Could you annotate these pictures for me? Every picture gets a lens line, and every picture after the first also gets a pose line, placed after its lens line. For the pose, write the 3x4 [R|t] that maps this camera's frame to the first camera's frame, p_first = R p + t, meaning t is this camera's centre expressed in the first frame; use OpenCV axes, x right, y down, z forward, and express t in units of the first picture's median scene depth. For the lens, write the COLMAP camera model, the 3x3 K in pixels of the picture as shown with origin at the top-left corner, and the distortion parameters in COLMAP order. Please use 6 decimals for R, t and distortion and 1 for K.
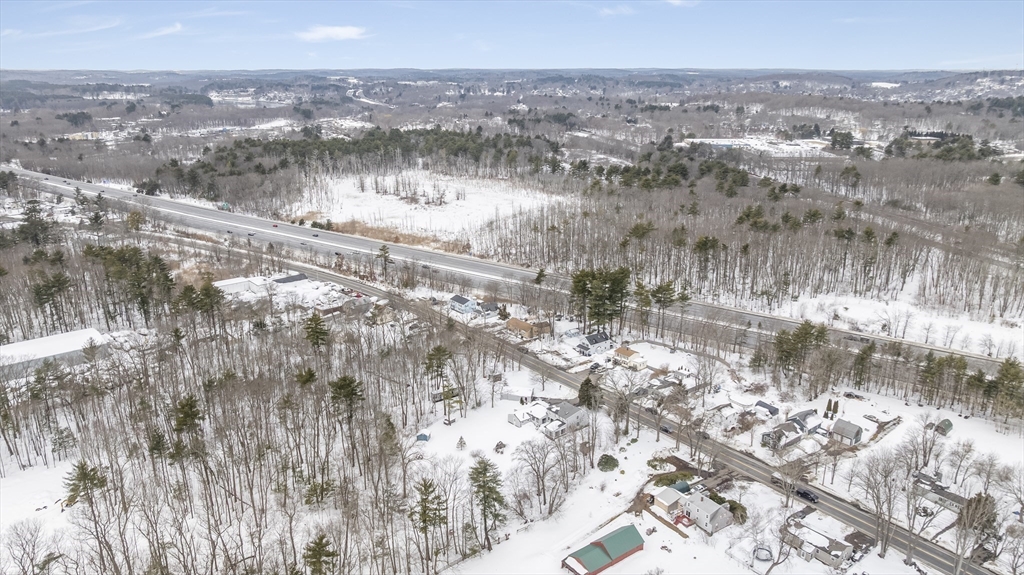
lens RADIAL K [[720.2, 0, 510.0], [0, 720.2, 291.6], [0, 0, 1]] dist [-0.024324, 0.014773]
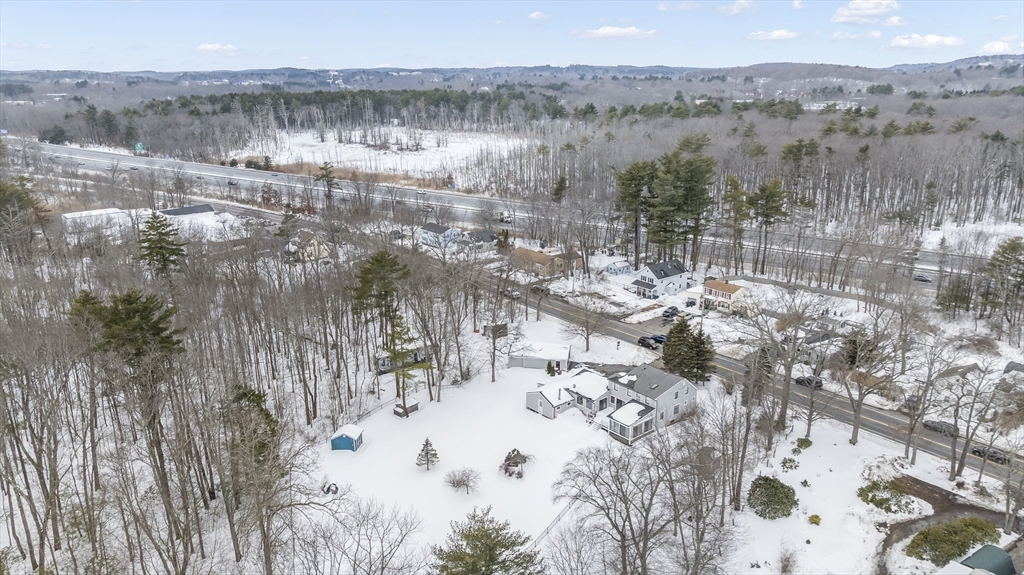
lens RADIAL K [[720.2, 0, 510.0], [0, 720.2, 291.6], [0, 0, 1]] dist [-0.024324, 0.014773]
pose [[0.999785, -0.010832, 0.017701, -0.017663], [0.010891, 0.999936, -0.003190, 0.084051], [-0.017665, 0.003382, 0.999838, 0.416931]]
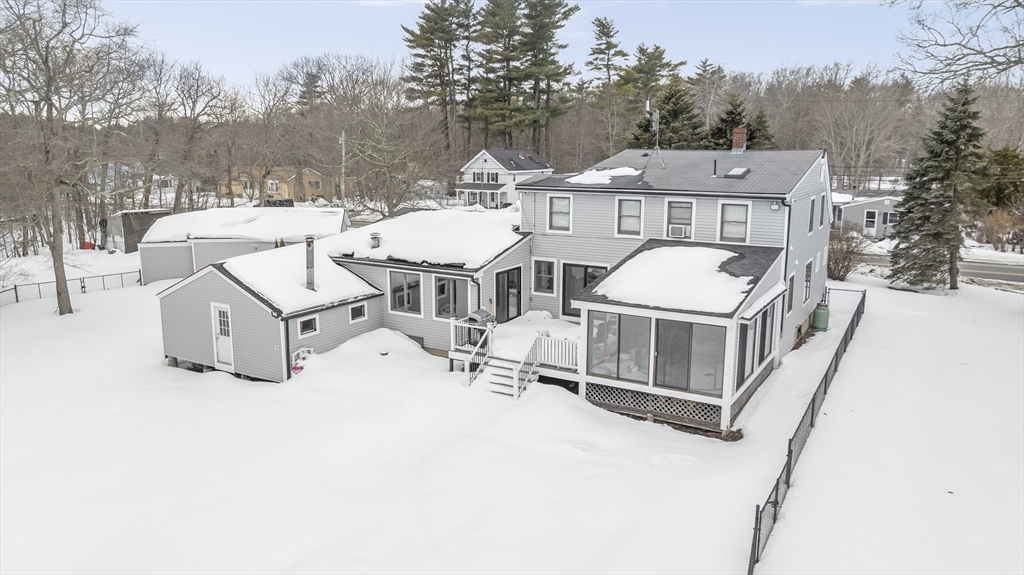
lens RADIAL K [[720.2, 0, 510.0], [0, 720.2, 291.6], [0, 0, 1]] dist [-0.024324, 0.014773]
pose [[0.940791, -0.068583, 0.331977, 0.008828], [0.102886, 0.990893, -0.086860, 0.150200], [-0.322997, 0.115873, 0.939280, 0.715078]]
